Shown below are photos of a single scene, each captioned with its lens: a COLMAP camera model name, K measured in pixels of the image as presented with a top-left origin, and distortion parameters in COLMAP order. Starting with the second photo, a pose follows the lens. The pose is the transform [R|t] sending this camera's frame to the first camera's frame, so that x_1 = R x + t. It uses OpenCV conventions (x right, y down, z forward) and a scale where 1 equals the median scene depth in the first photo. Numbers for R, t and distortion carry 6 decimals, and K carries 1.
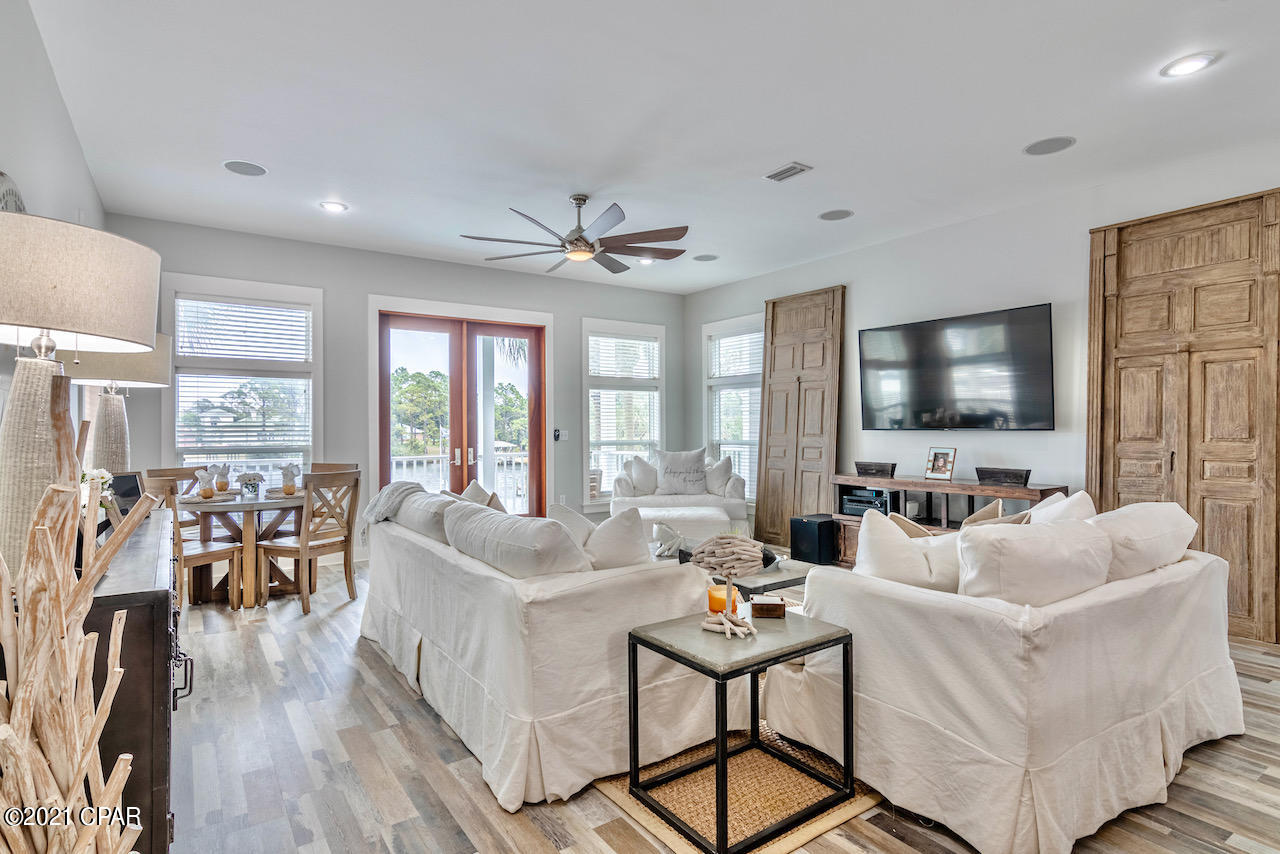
lens RADIAL K [[655.0, 0, 625.8], [0, 655.0, 426.4], [0, 0, 1]] dist [-0.004667, 0.002268]
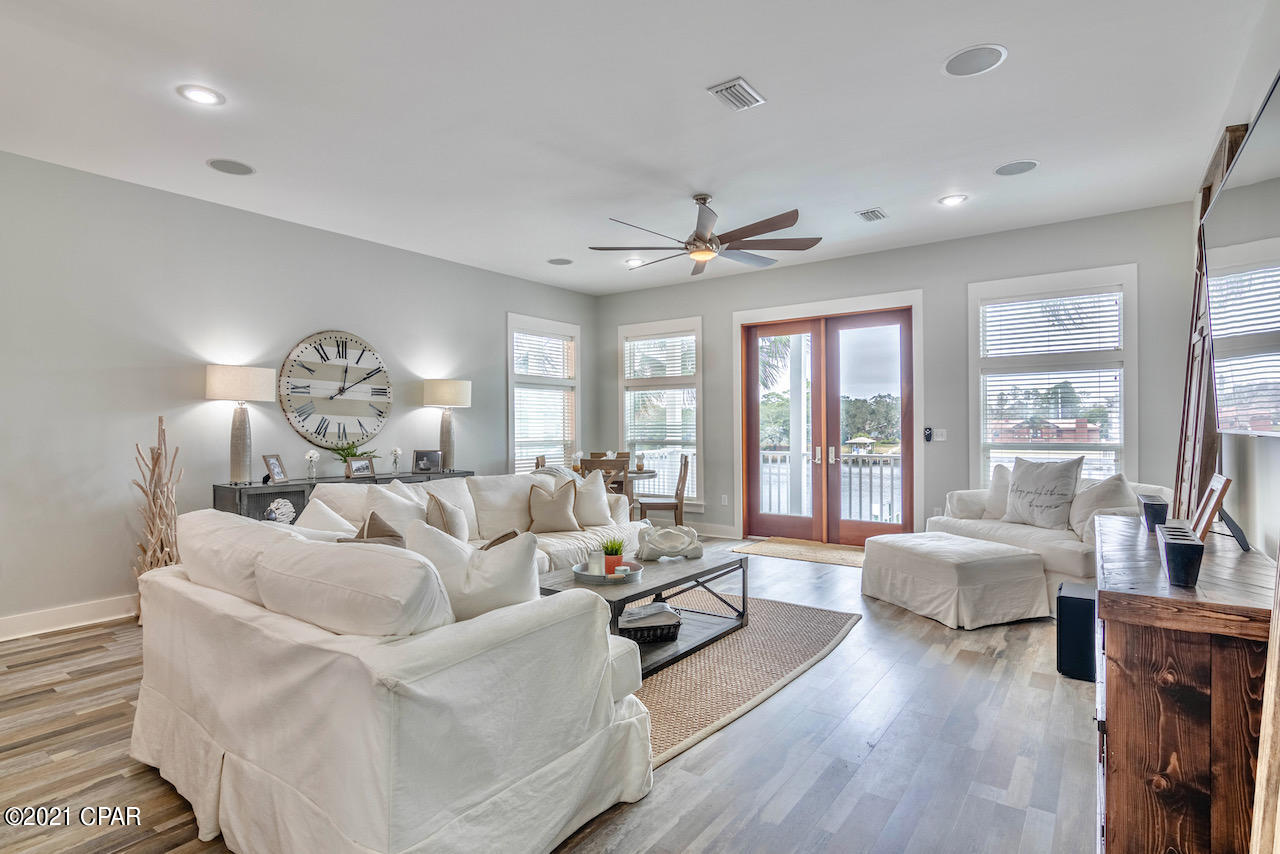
lens RADIAL K [[655.0, 0, 636.3], [0, 655.0, 430.4], [0, 0, 1]] dist [-0.004667, 0.002268]
pose [[0.336466, 0.004765, -0.941684, 0.621659], [0.007429, 0.999943, 0.007714, -0.001502], [0.941666, -0.009592, 0.336411, 0.423492]]
